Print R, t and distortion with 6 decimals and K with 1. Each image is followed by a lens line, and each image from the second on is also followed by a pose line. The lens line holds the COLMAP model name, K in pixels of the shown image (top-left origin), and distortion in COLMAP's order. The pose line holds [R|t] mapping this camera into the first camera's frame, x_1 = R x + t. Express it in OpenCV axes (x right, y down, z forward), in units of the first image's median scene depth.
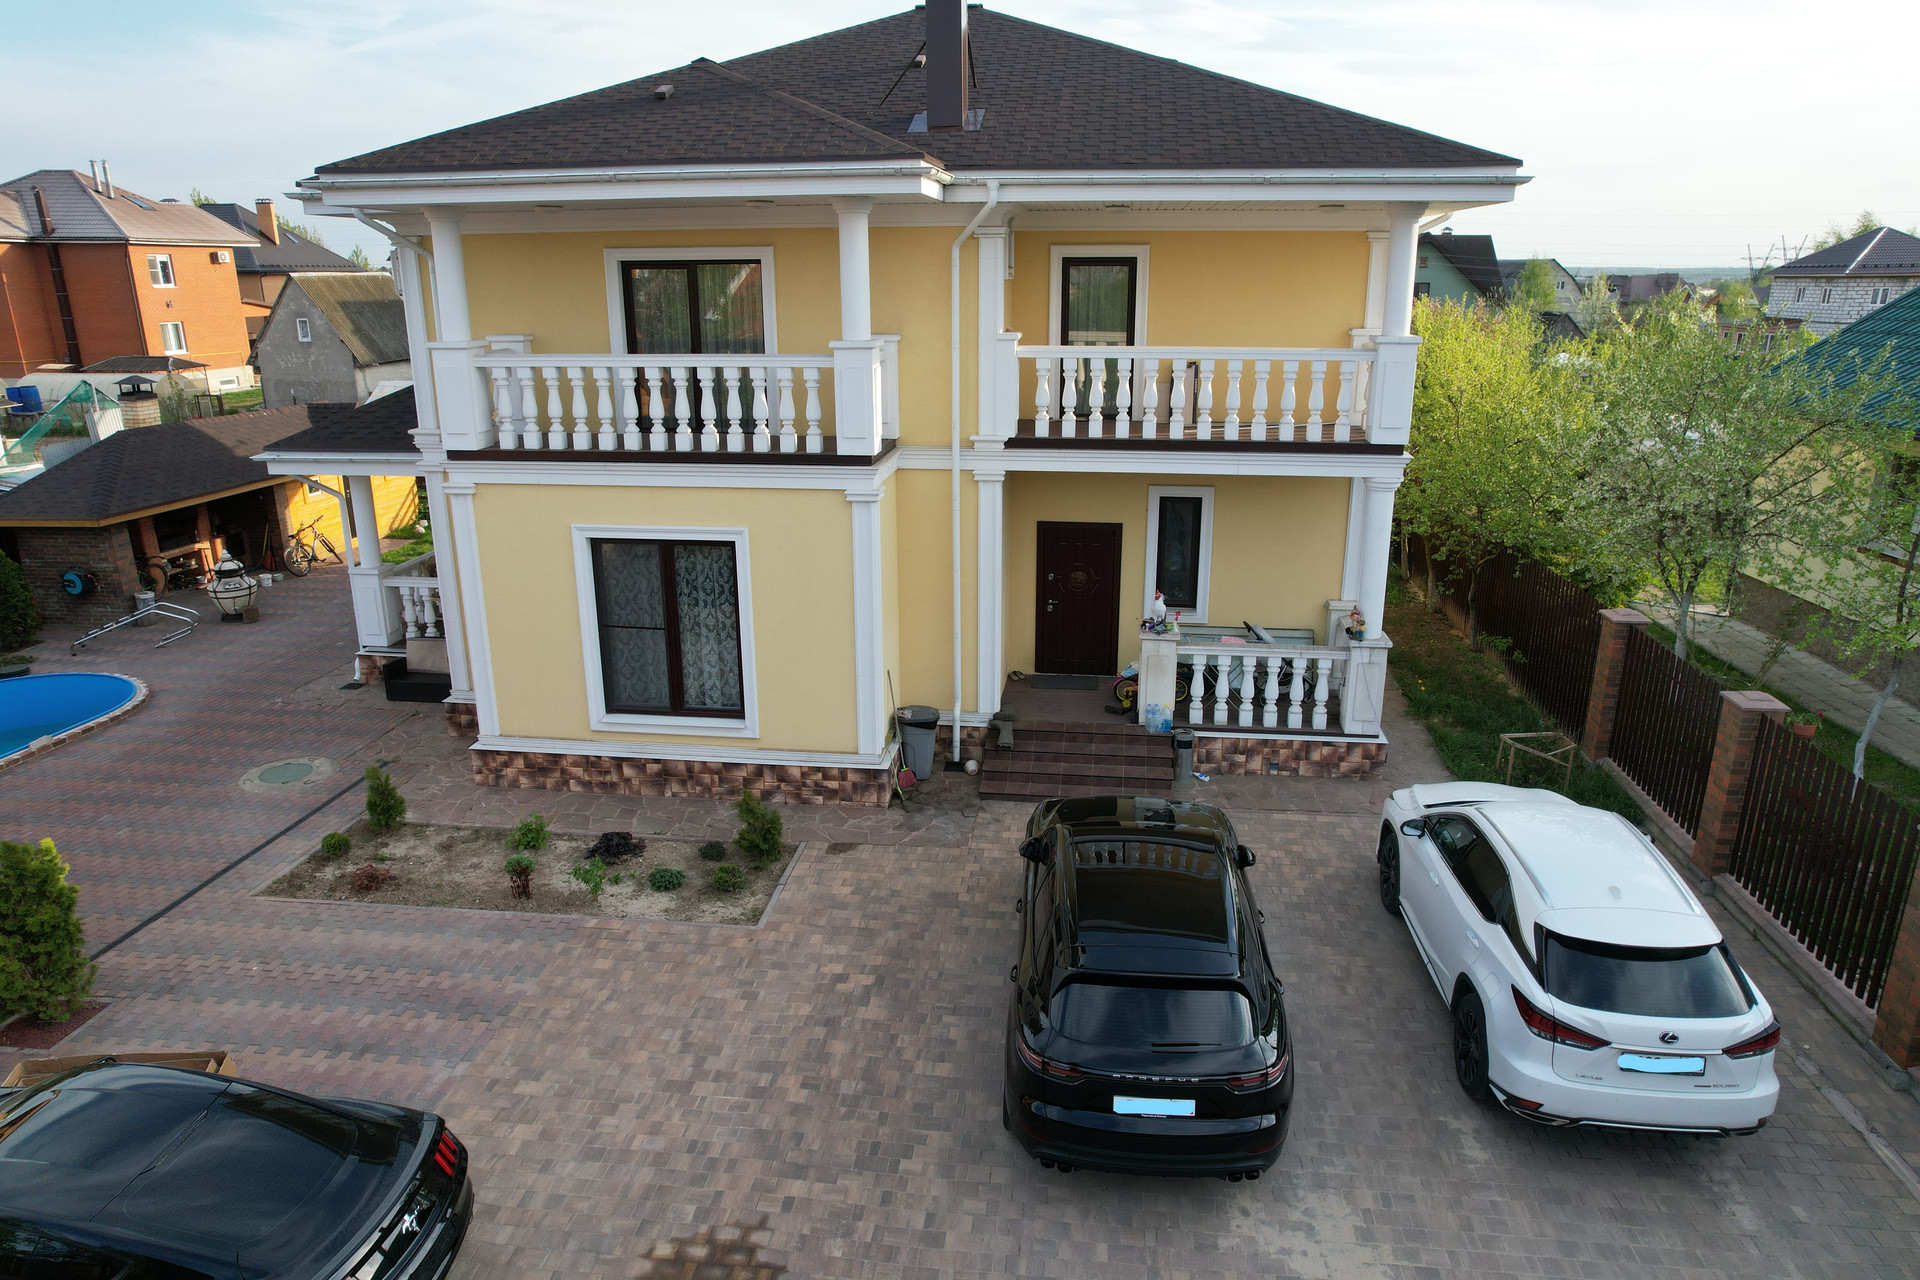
lens RADIAL K [[1213.5, 0, 949.8], [0, 1213.5, 643.8], [0, 0, 1]] dist [-0.038236, 0.001469]
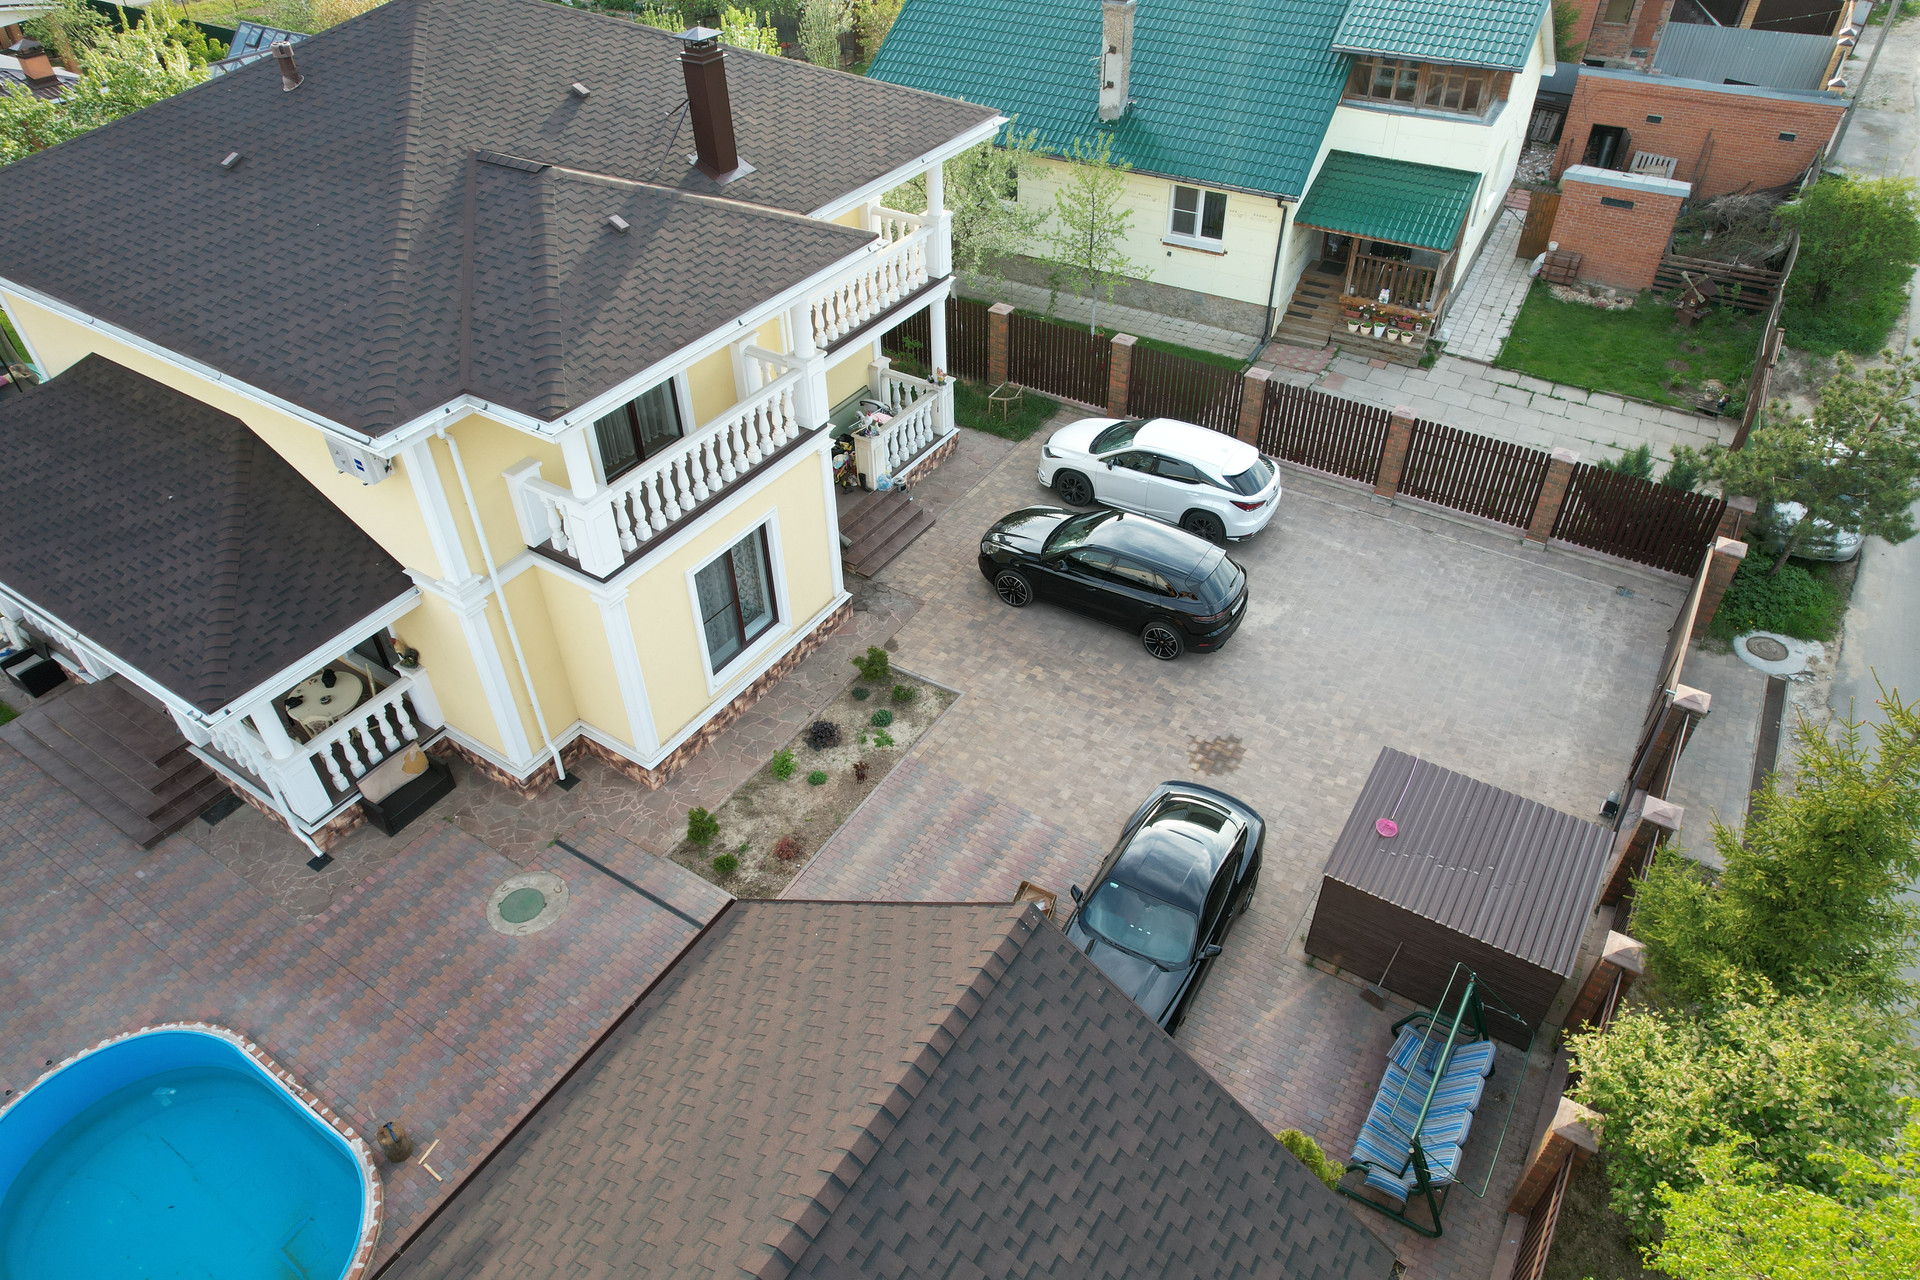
lens RADIAL K [[1213.5, 0, 949.8], [0, 1213.5, 643.8], [0, 0, 1]] dist [-0.038236, 0.001469]
pose [[0.428338, -0.580395, 0.692581, -1.177041], [0.276777, 0.813883, 0.510870, -0.640271], [-0.860187, -0.027134, 0.509257, 0.103600]]
